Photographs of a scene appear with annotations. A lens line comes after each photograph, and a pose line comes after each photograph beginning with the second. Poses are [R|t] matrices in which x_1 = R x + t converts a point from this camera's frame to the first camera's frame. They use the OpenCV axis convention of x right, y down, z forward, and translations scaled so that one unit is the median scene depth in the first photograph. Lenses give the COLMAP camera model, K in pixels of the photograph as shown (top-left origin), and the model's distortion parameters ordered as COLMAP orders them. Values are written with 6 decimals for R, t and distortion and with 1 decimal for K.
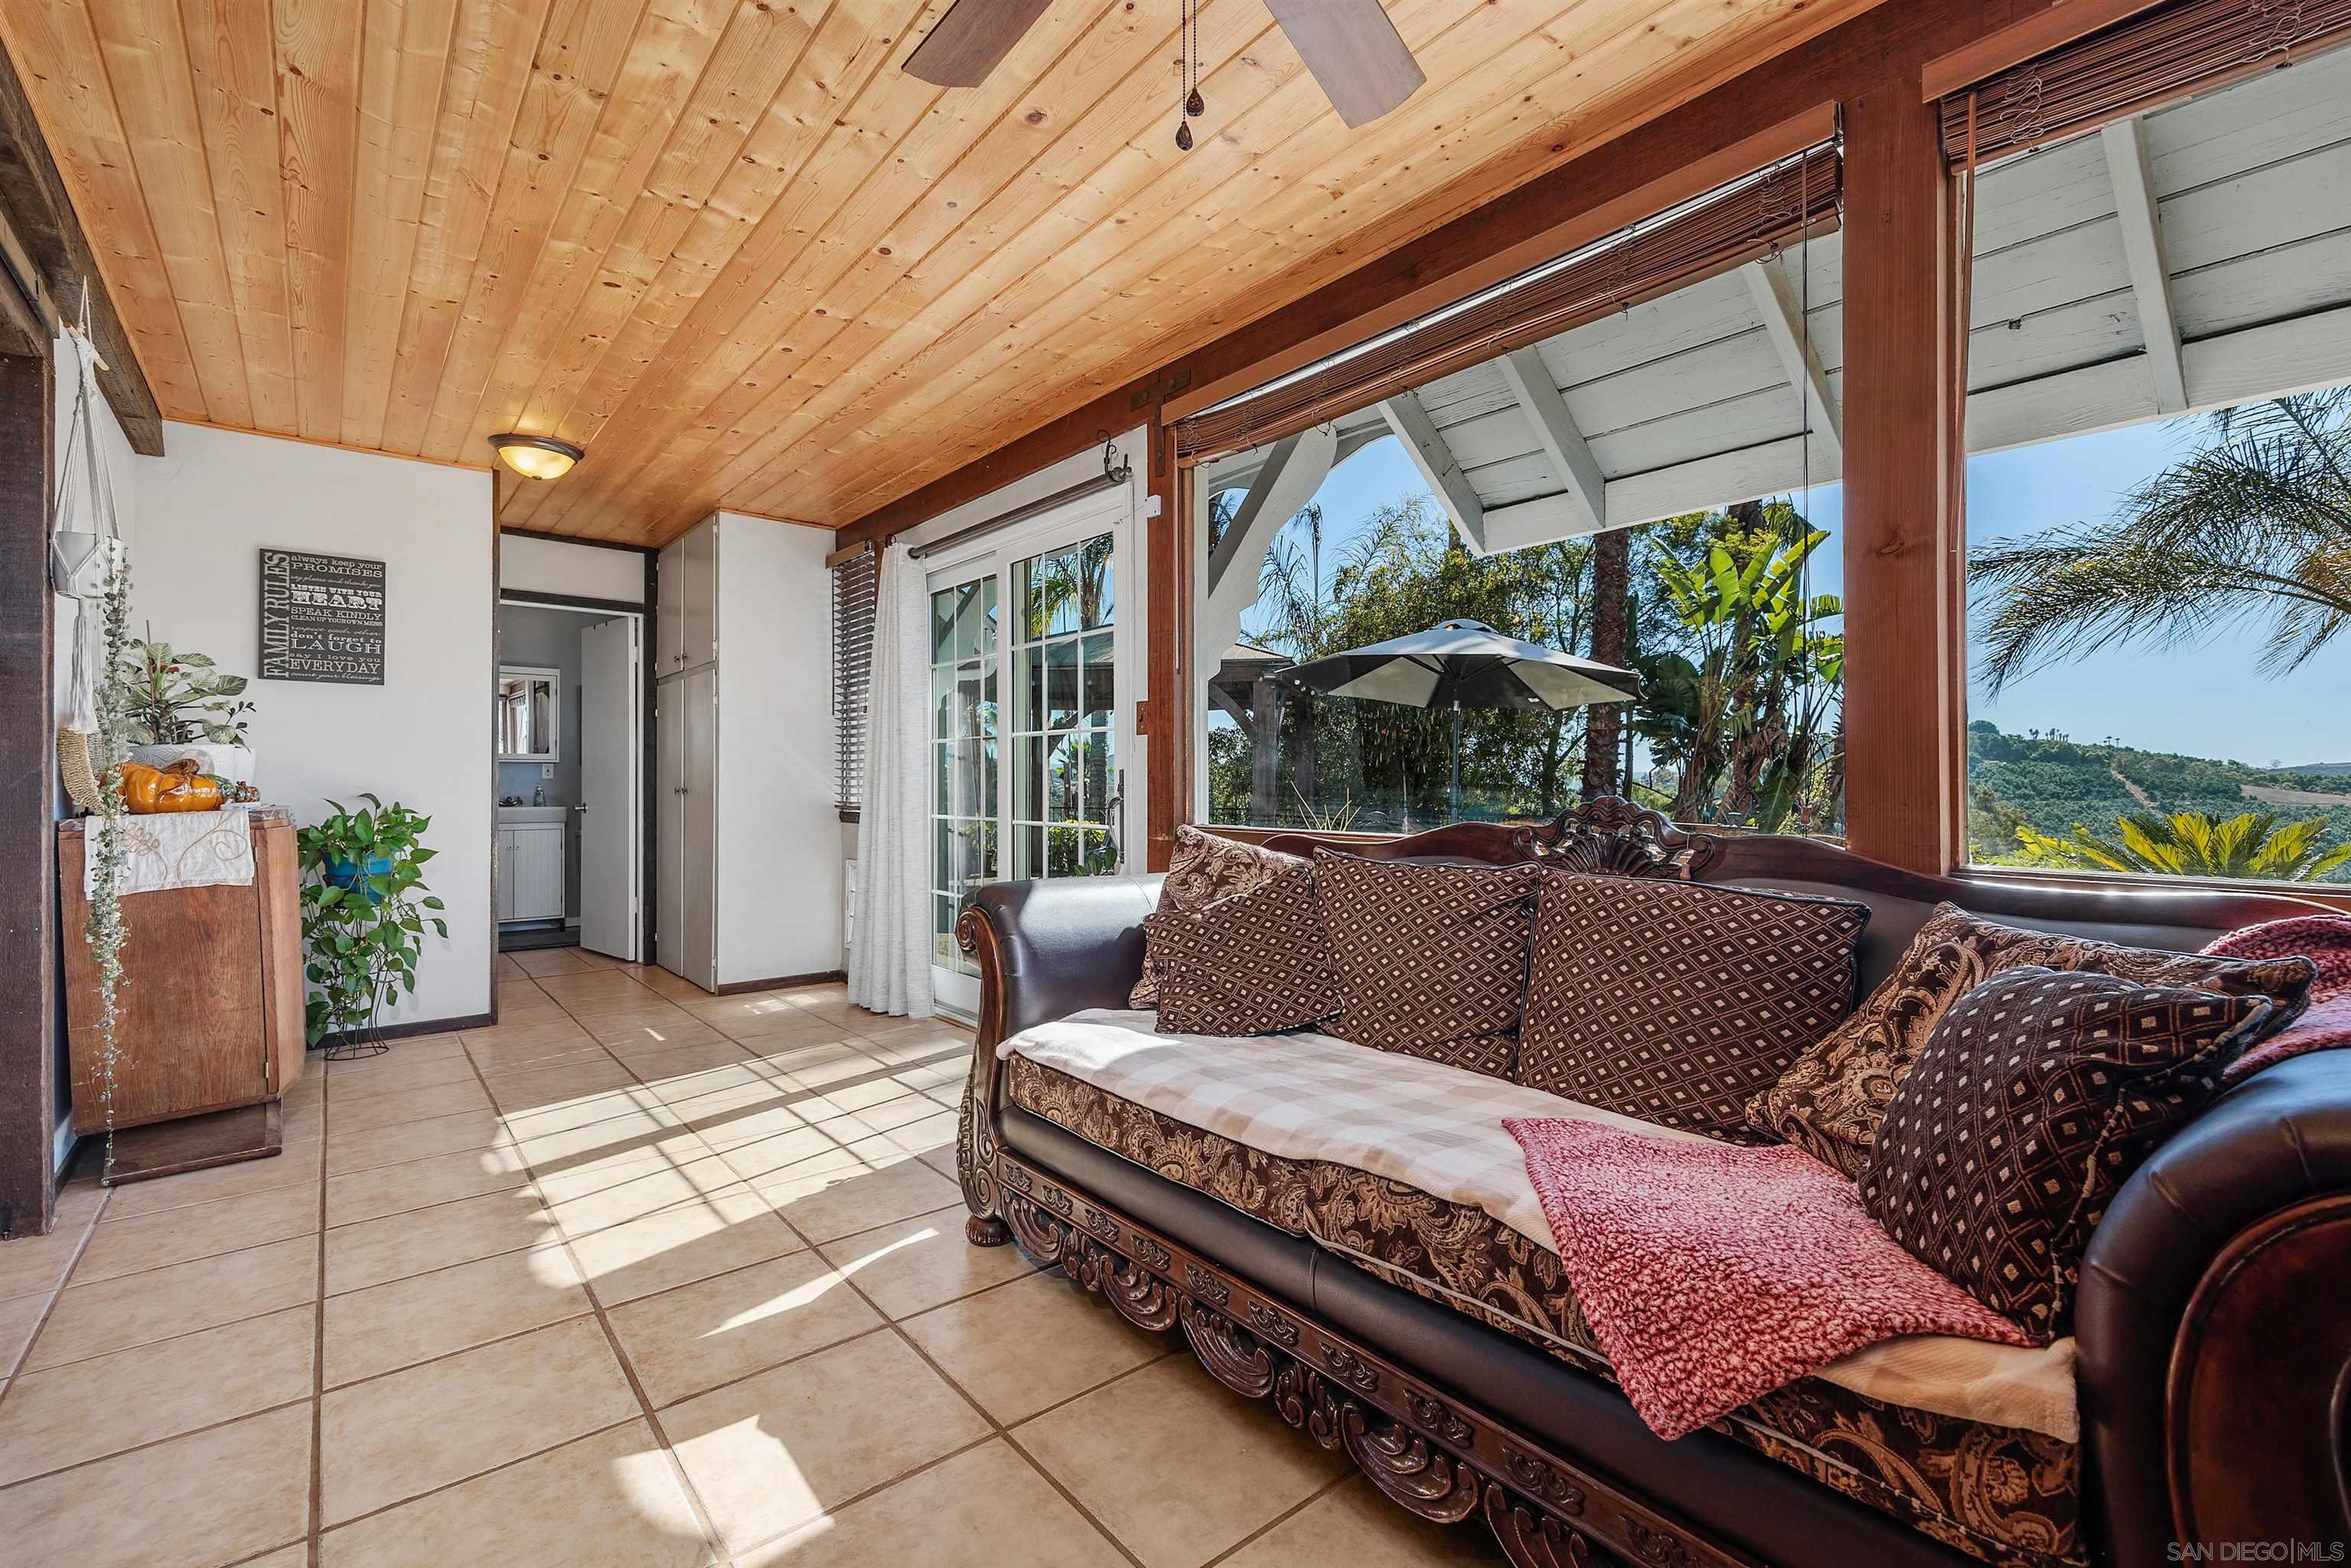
lens RADIAL K [[1009.2, 0, 1170.8], [0, 1009.2, 777.5], [0, 0, 1]] dist [0.018758, -0.002669]
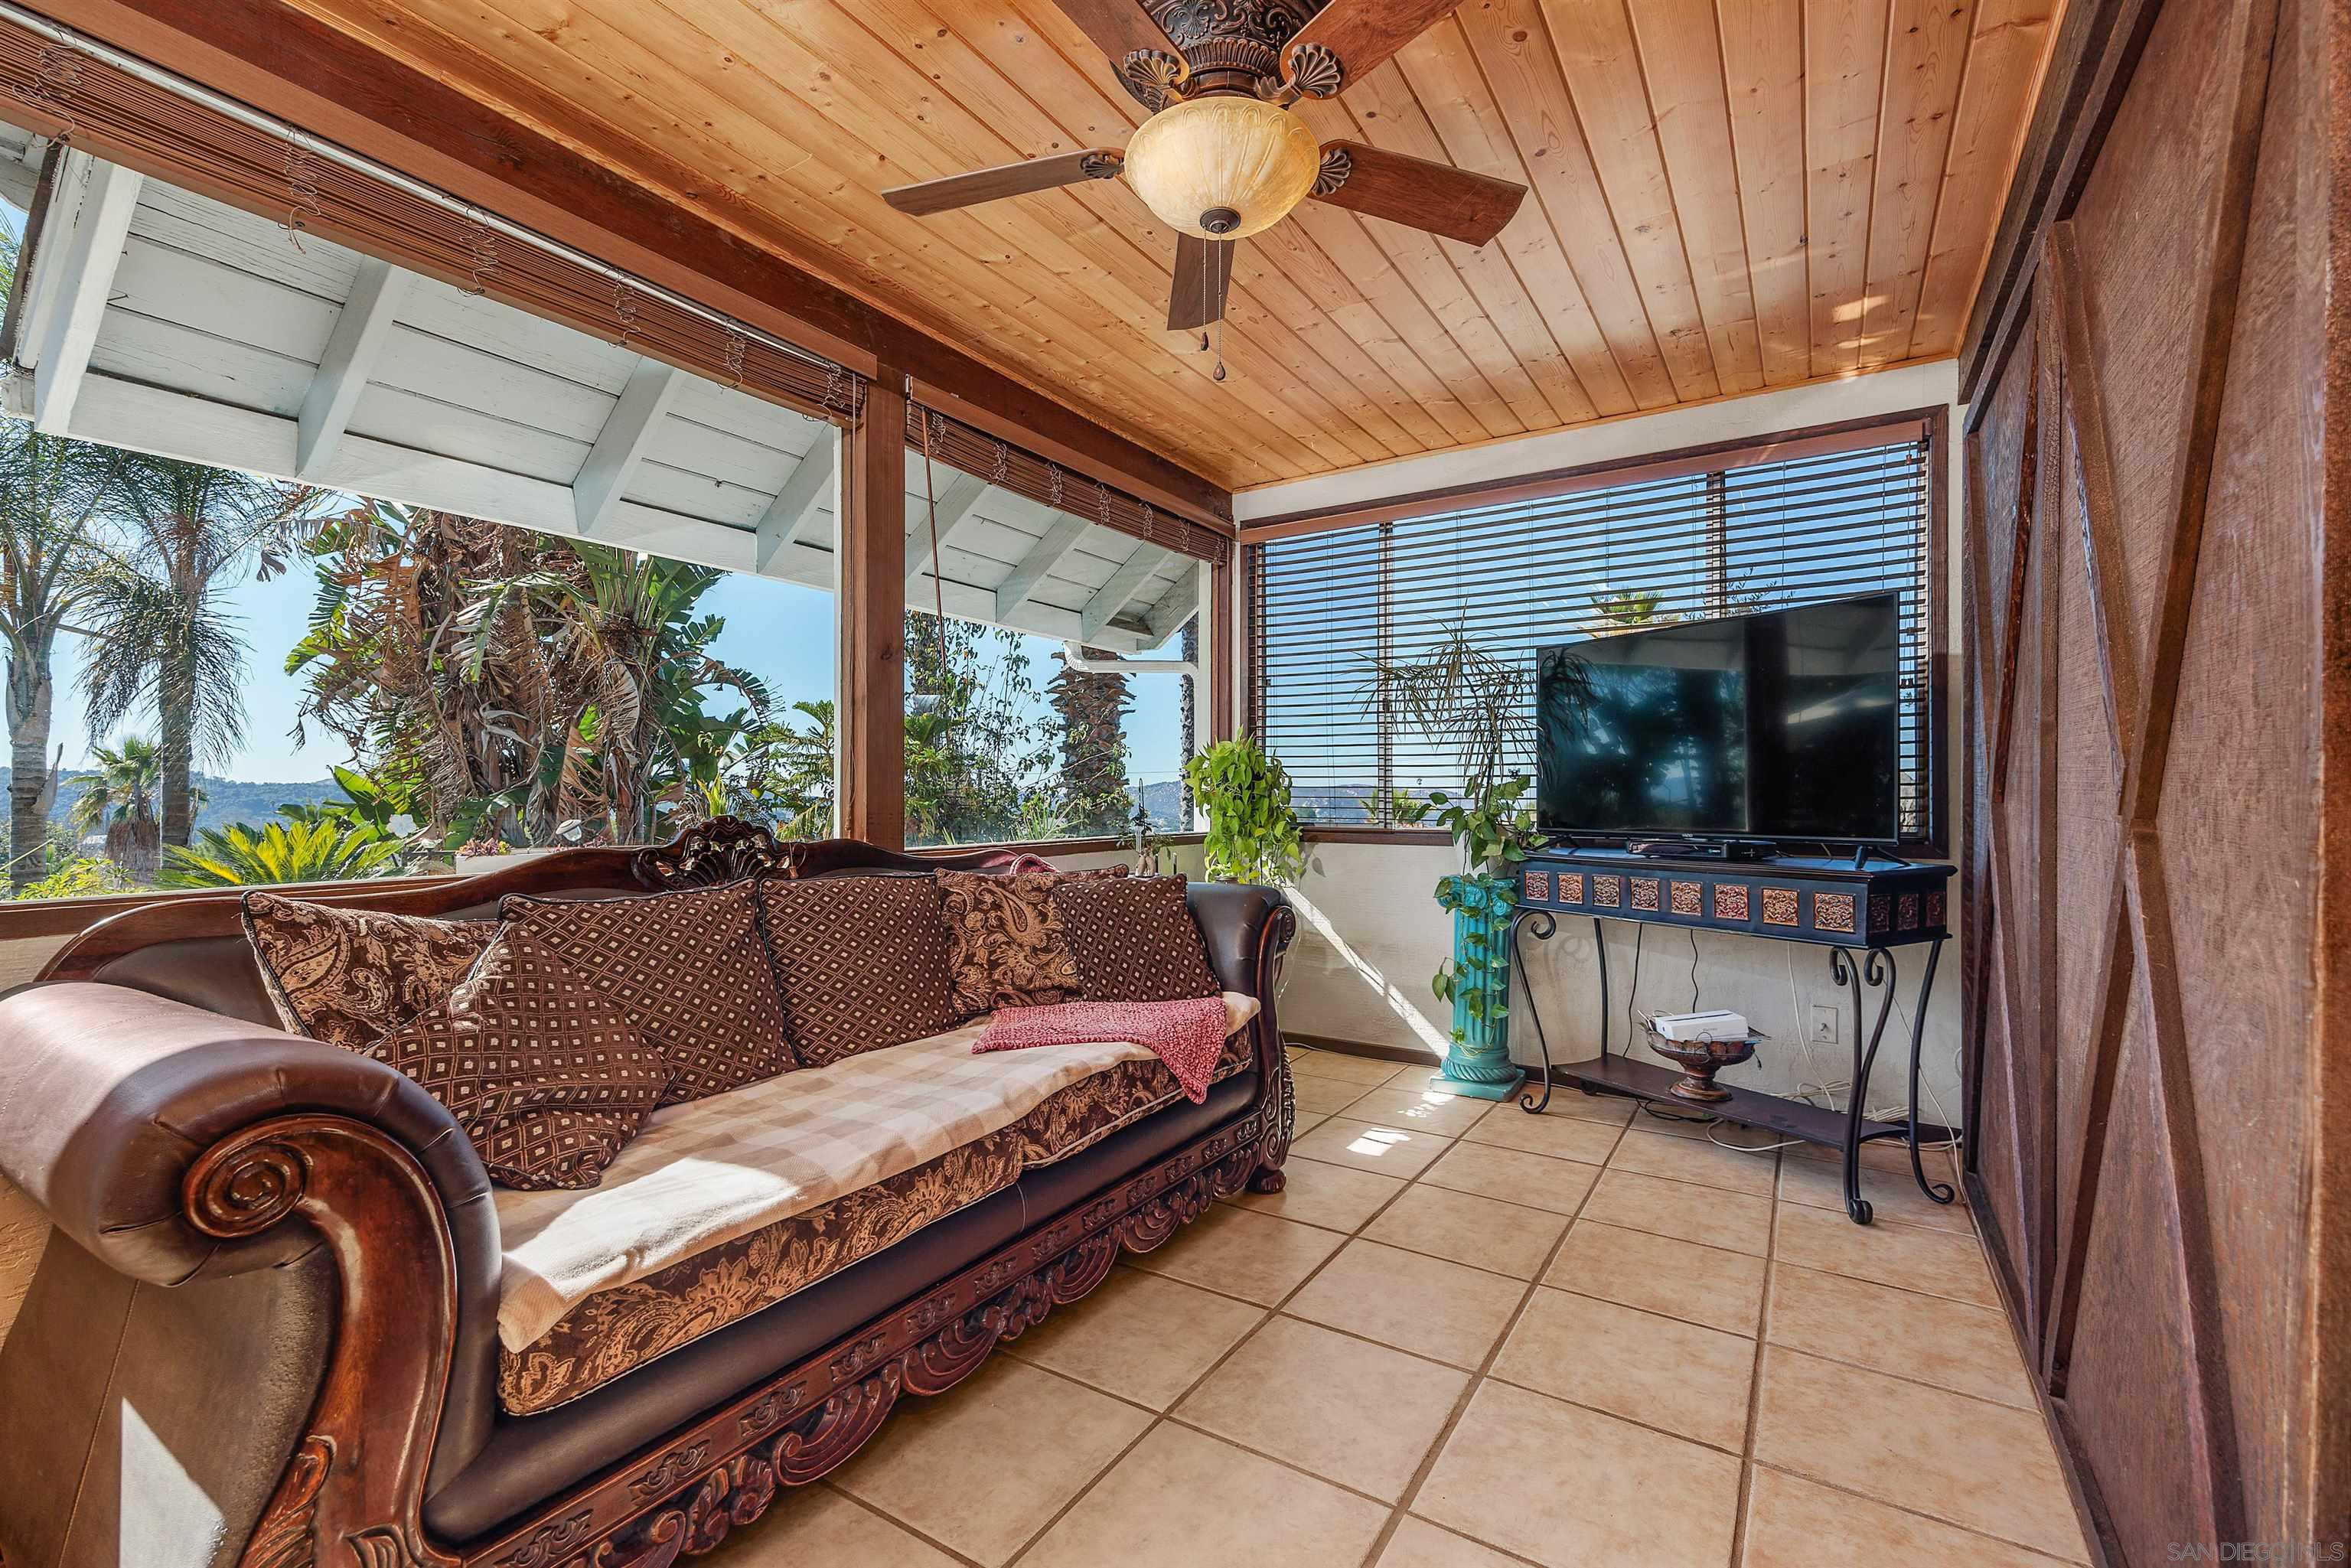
lens RADIAL K [[1009.2, 0, 1181.5], [0, 1009.2, 792.8], [0, 0, 1]] dist [0.018758, -0.002669]
pose [[-0.302129, -0.005690, 0.953250, -1.777604], [-0.006902, 0.999969, 0.003781, -0.029662], [-0.953242, -0.005437, -0.302159, 1.929400]]
